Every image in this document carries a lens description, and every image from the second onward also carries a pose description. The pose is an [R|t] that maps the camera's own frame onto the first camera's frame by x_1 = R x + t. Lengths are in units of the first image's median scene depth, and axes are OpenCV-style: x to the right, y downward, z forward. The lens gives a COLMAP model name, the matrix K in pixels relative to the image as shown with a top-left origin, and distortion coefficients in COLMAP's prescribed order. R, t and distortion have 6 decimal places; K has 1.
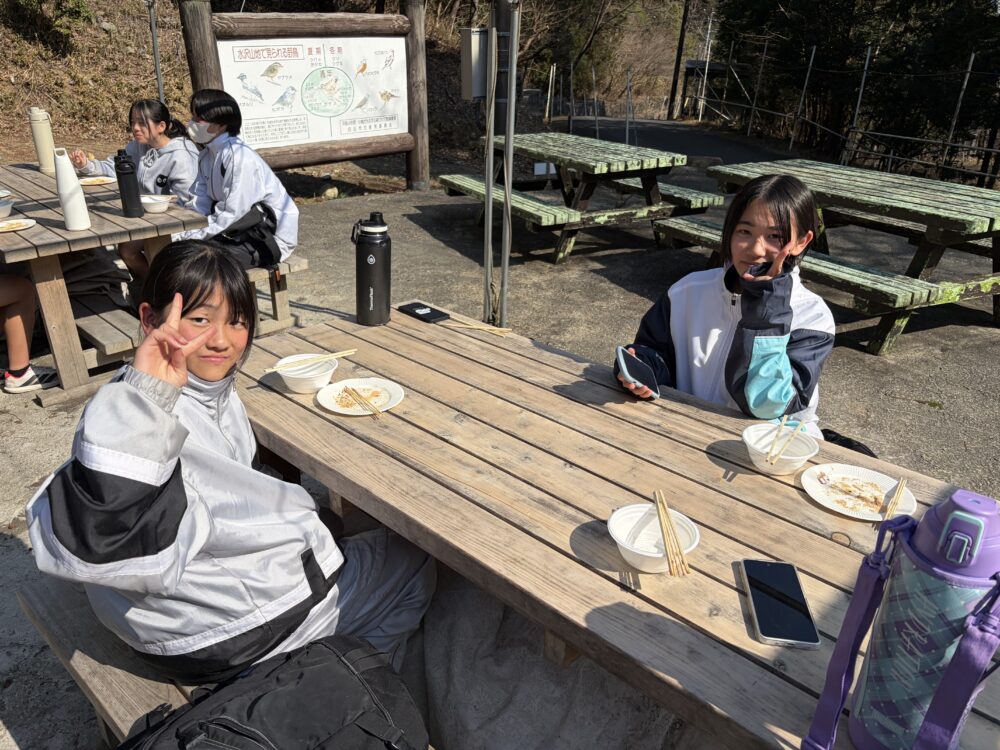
lens RADIAL K [[751.9, 0, 500.5], [0, 751.9, 376.6], [0, 0, 1]] dist [0.020530, -0.031829]
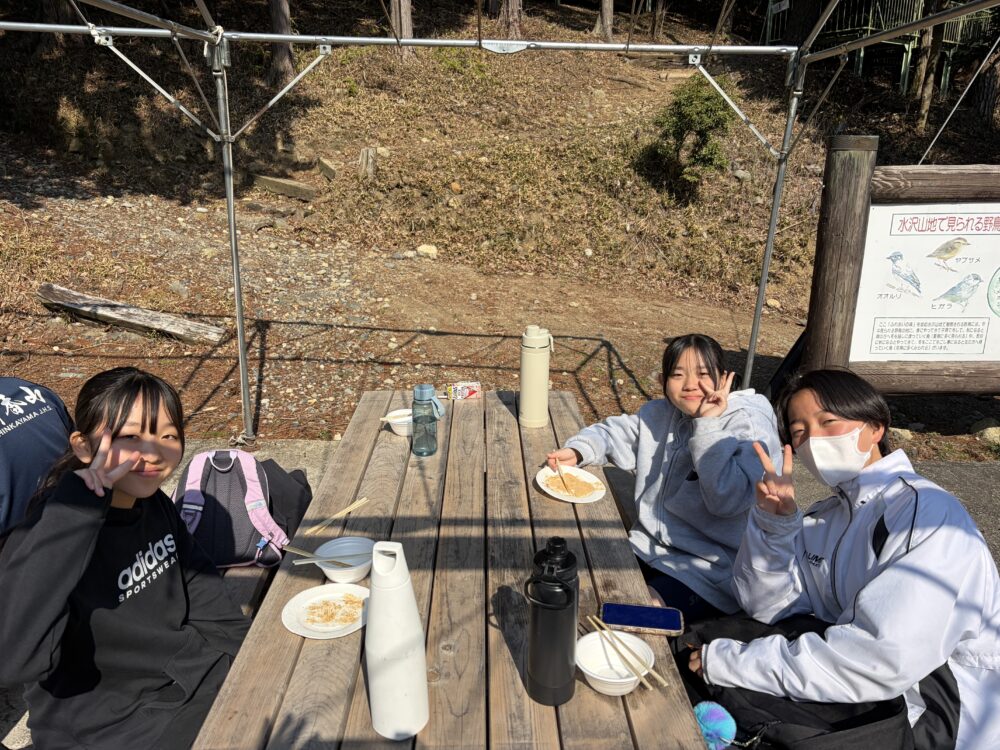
lens RADIAL K [[751.9, 0, 500.6], [0, 751.9, 373.7], [0, 0, 1]] dist [0.020530, -0.031829]
pose [[0.722871, 0.184864, -0.665795, -0.096998], [-0.292905, 0.954675, -0.052941, -0.117990], [0.625831, 0.233284, 0.744254, 0.230312]]
